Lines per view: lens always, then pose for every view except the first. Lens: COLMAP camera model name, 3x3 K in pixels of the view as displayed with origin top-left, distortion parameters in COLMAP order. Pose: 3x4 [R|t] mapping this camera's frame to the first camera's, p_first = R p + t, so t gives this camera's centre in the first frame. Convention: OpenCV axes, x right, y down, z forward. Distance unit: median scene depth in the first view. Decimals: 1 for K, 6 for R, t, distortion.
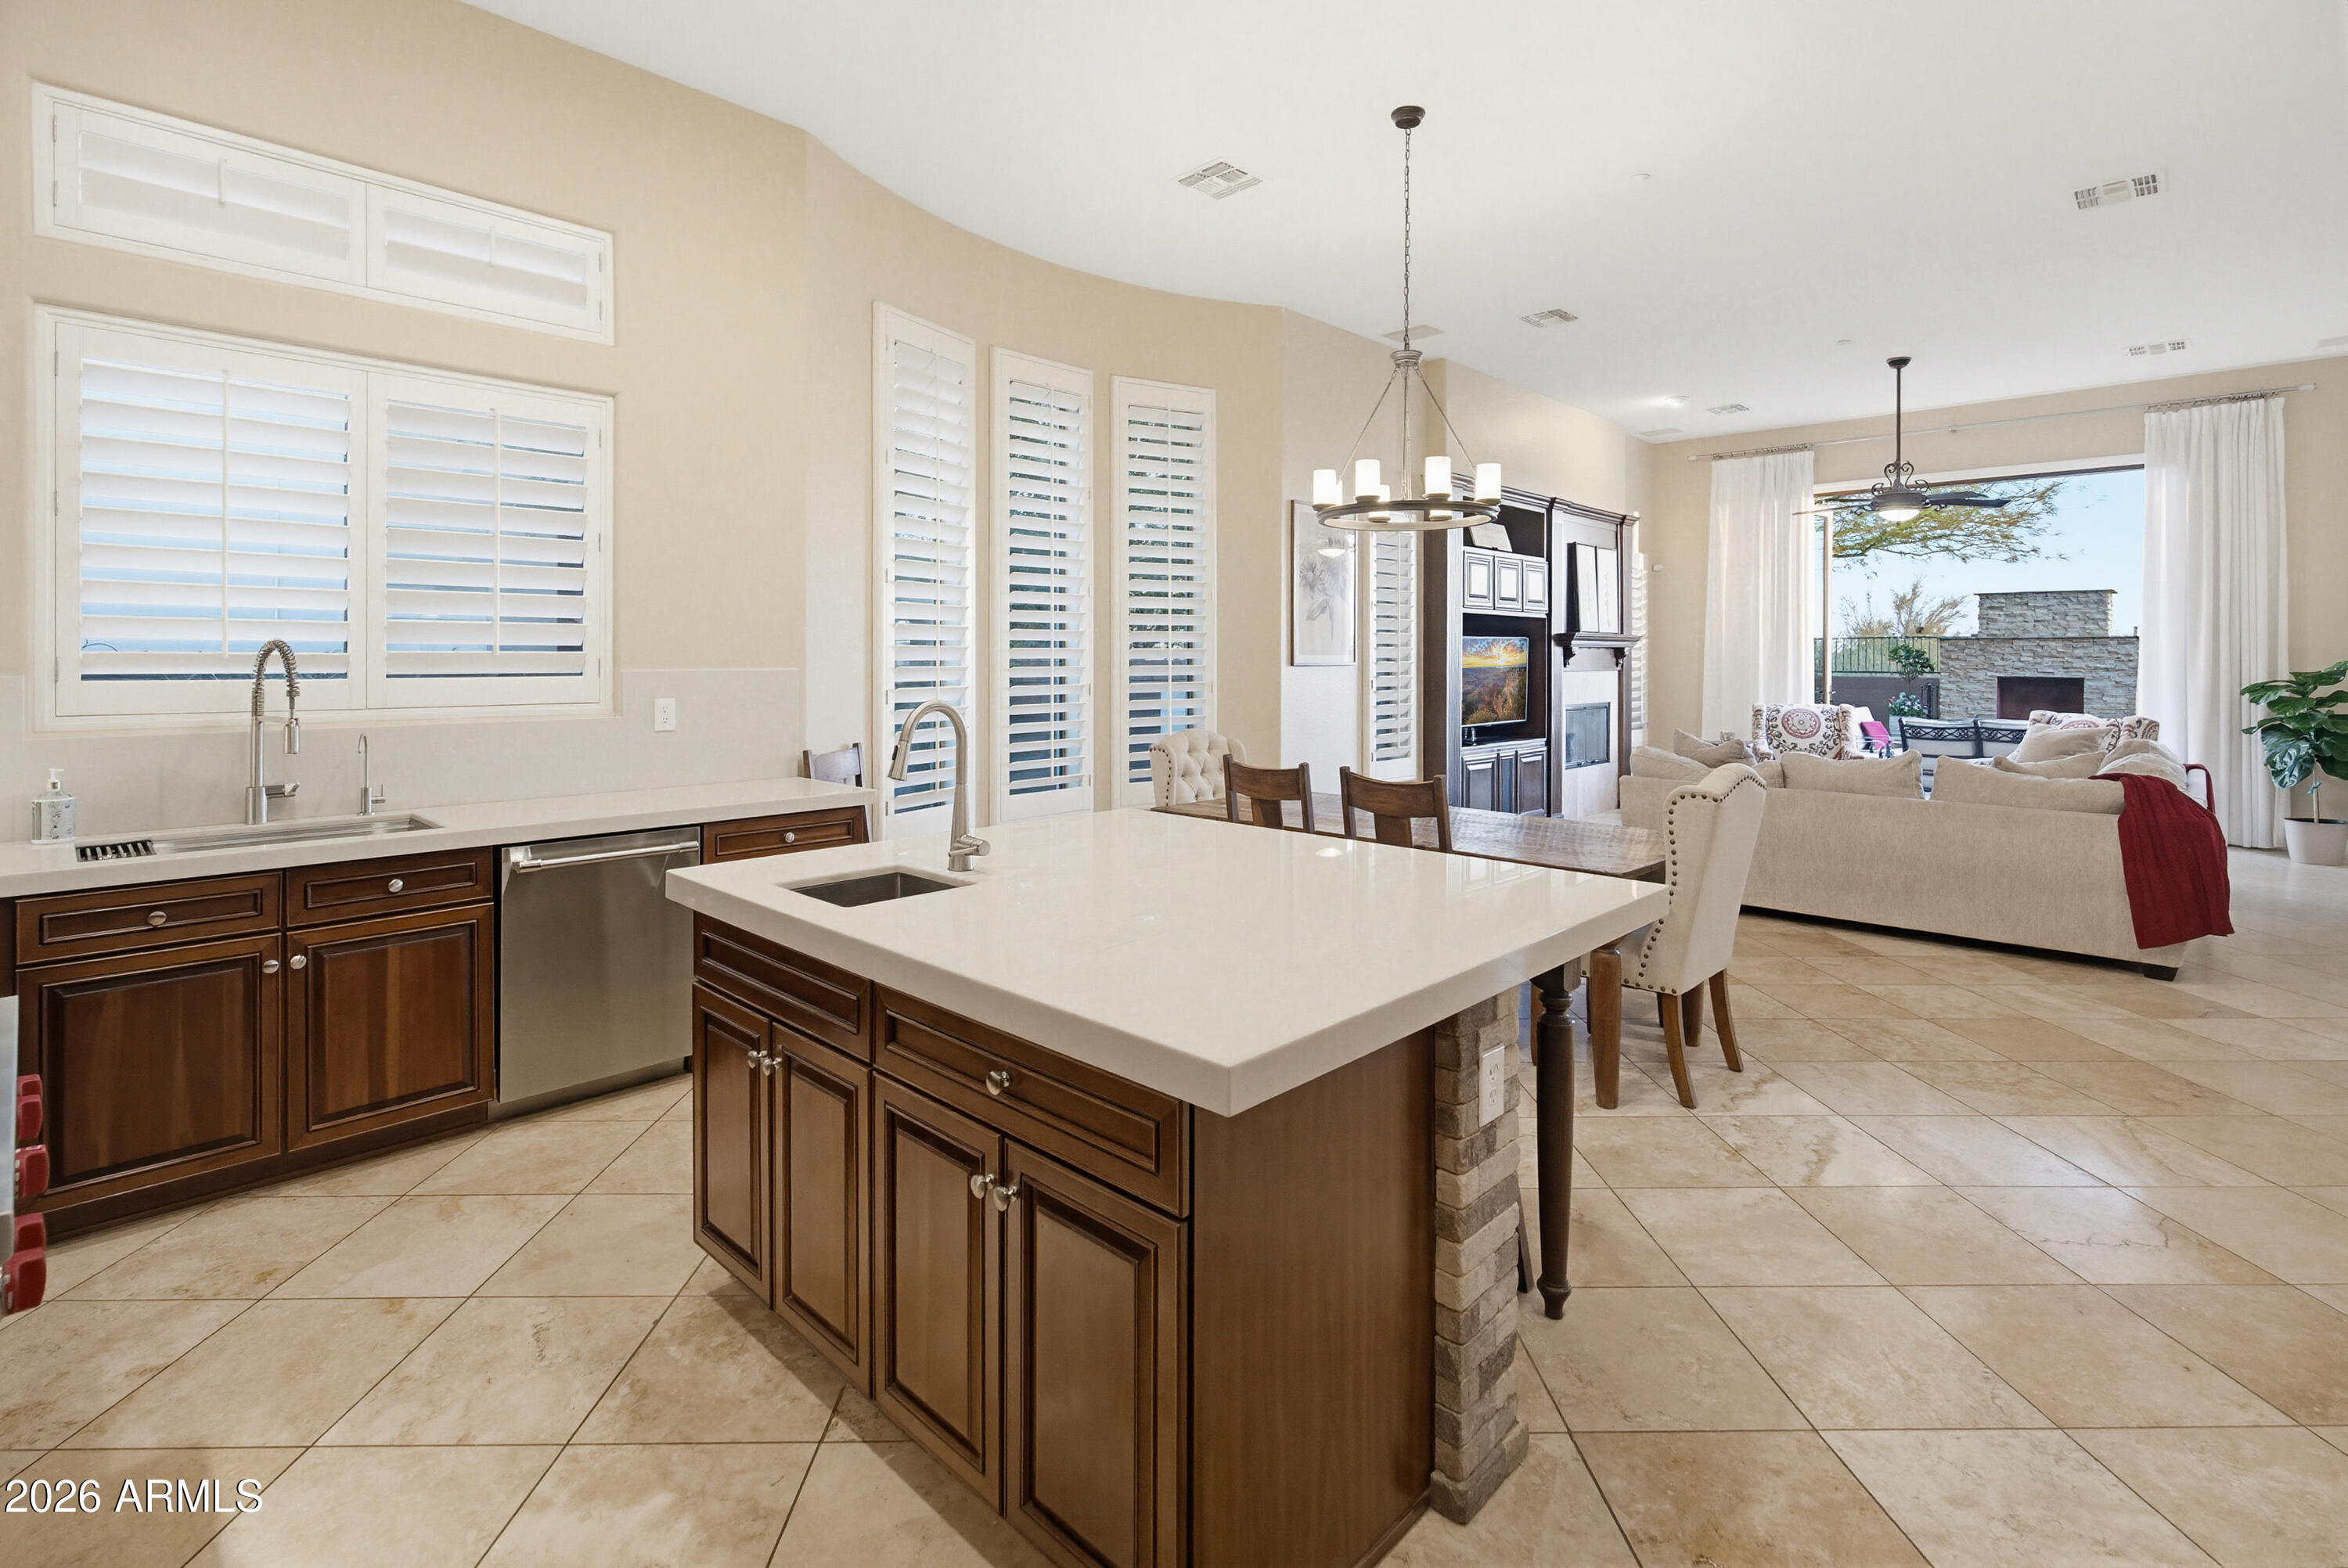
lens RADIAL K [[1091.5, 0, 1169.9], [0, 1091.5, 654.0], [0, 0, 1]] dist [0.000636, 0.000428]
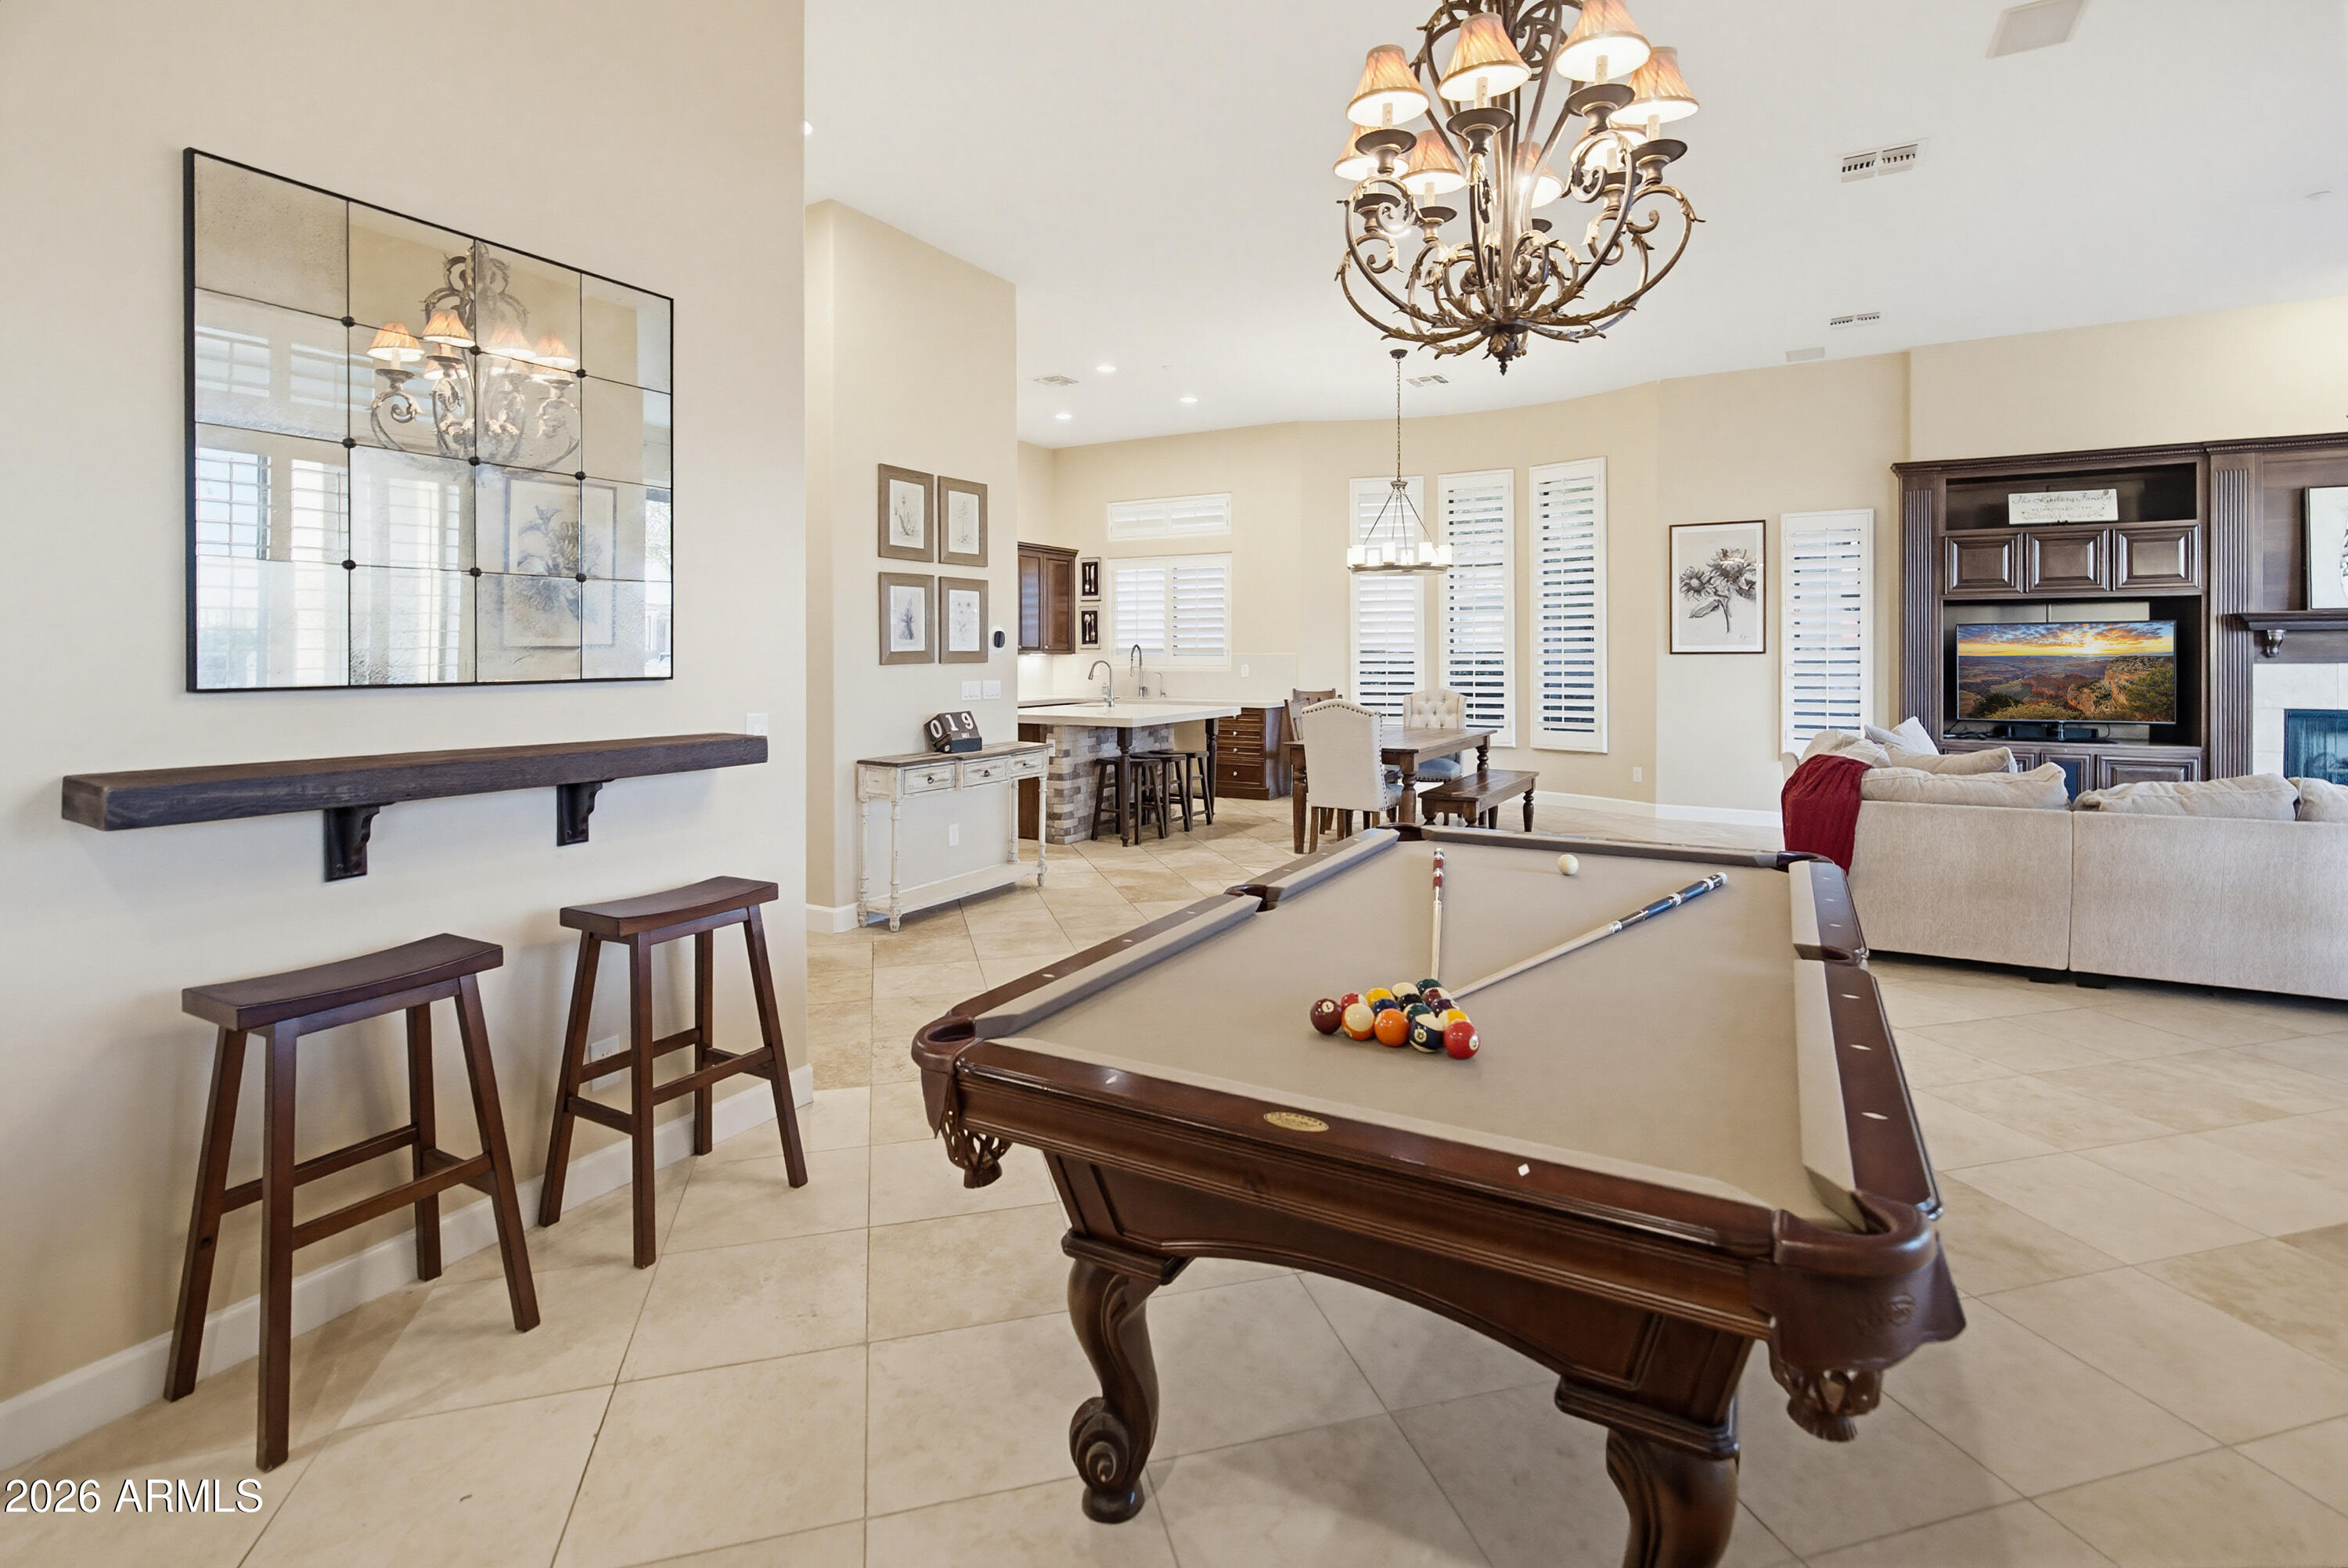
lens RADIAL K [[1091.5, 0, 1169.9], [0, 1091.5, 654.0], [0, 0, 1]] dist [0.000636, 0.000428]
pose [[0.261193, -0.000414, -0.965286, 1.781883], [0.004057, 0.999992, 0.000669, 0.010090], [0.965278, -0.004091, 0.261193, 0.127776]]
